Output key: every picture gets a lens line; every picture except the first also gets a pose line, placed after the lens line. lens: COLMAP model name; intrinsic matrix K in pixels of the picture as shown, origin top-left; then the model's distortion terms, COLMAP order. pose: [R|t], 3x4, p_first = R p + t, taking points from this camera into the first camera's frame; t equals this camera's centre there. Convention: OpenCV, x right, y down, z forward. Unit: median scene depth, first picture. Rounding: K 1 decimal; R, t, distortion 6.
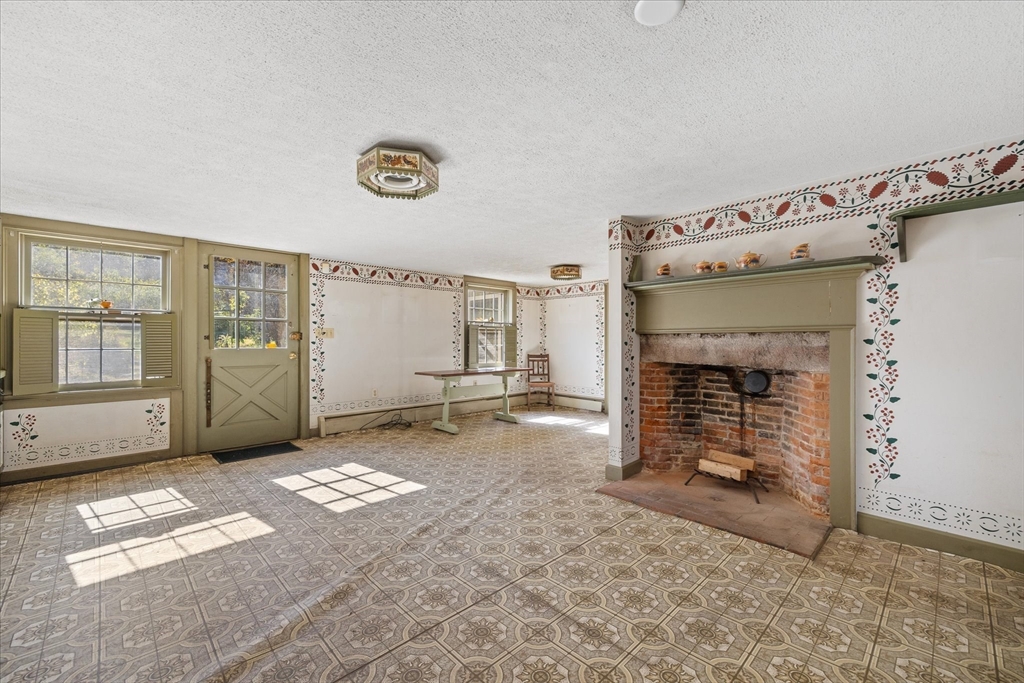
lens RADIAL K [[434.0, 0, 511.2], [0, 434.0, 337.1], [0, 0, 1]] dist [0.005089, -0.000125]
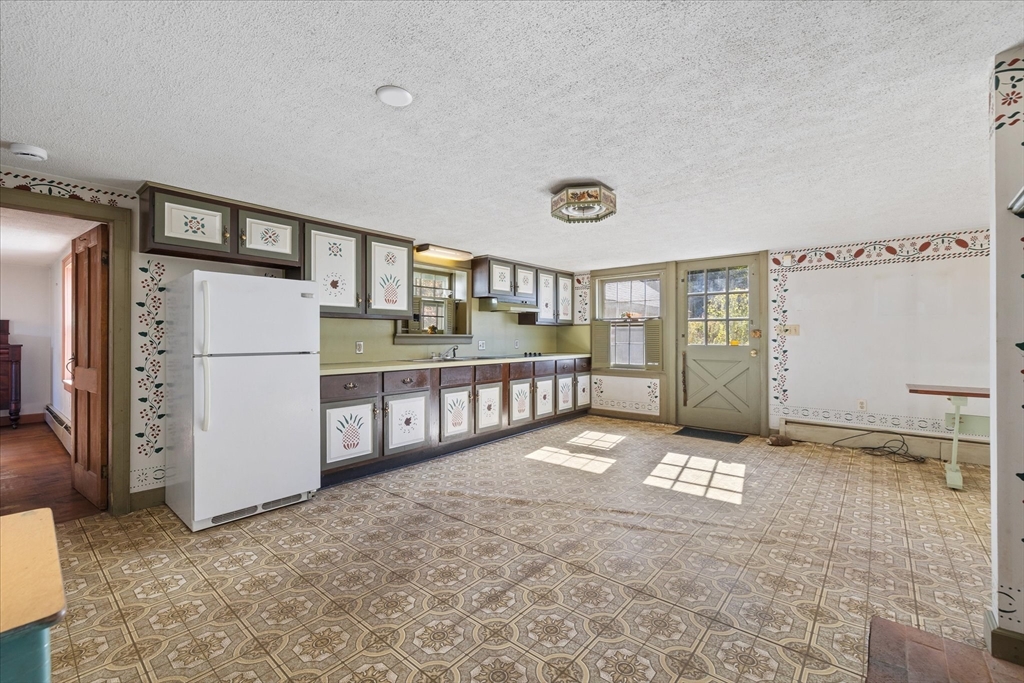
lens RADIAL K [[434.0, 0, 512.5], [0, 434.0, 338.9], [0, 0, 1]] dist [0.005089, -0.000125]
pose [[0.088648, 0.003571, -0.996057, 0.633361], [0.009410, 0.999946, 0.004422, -0.000348], [0.996019, -0.009765, 0.088610, 0.459492]]
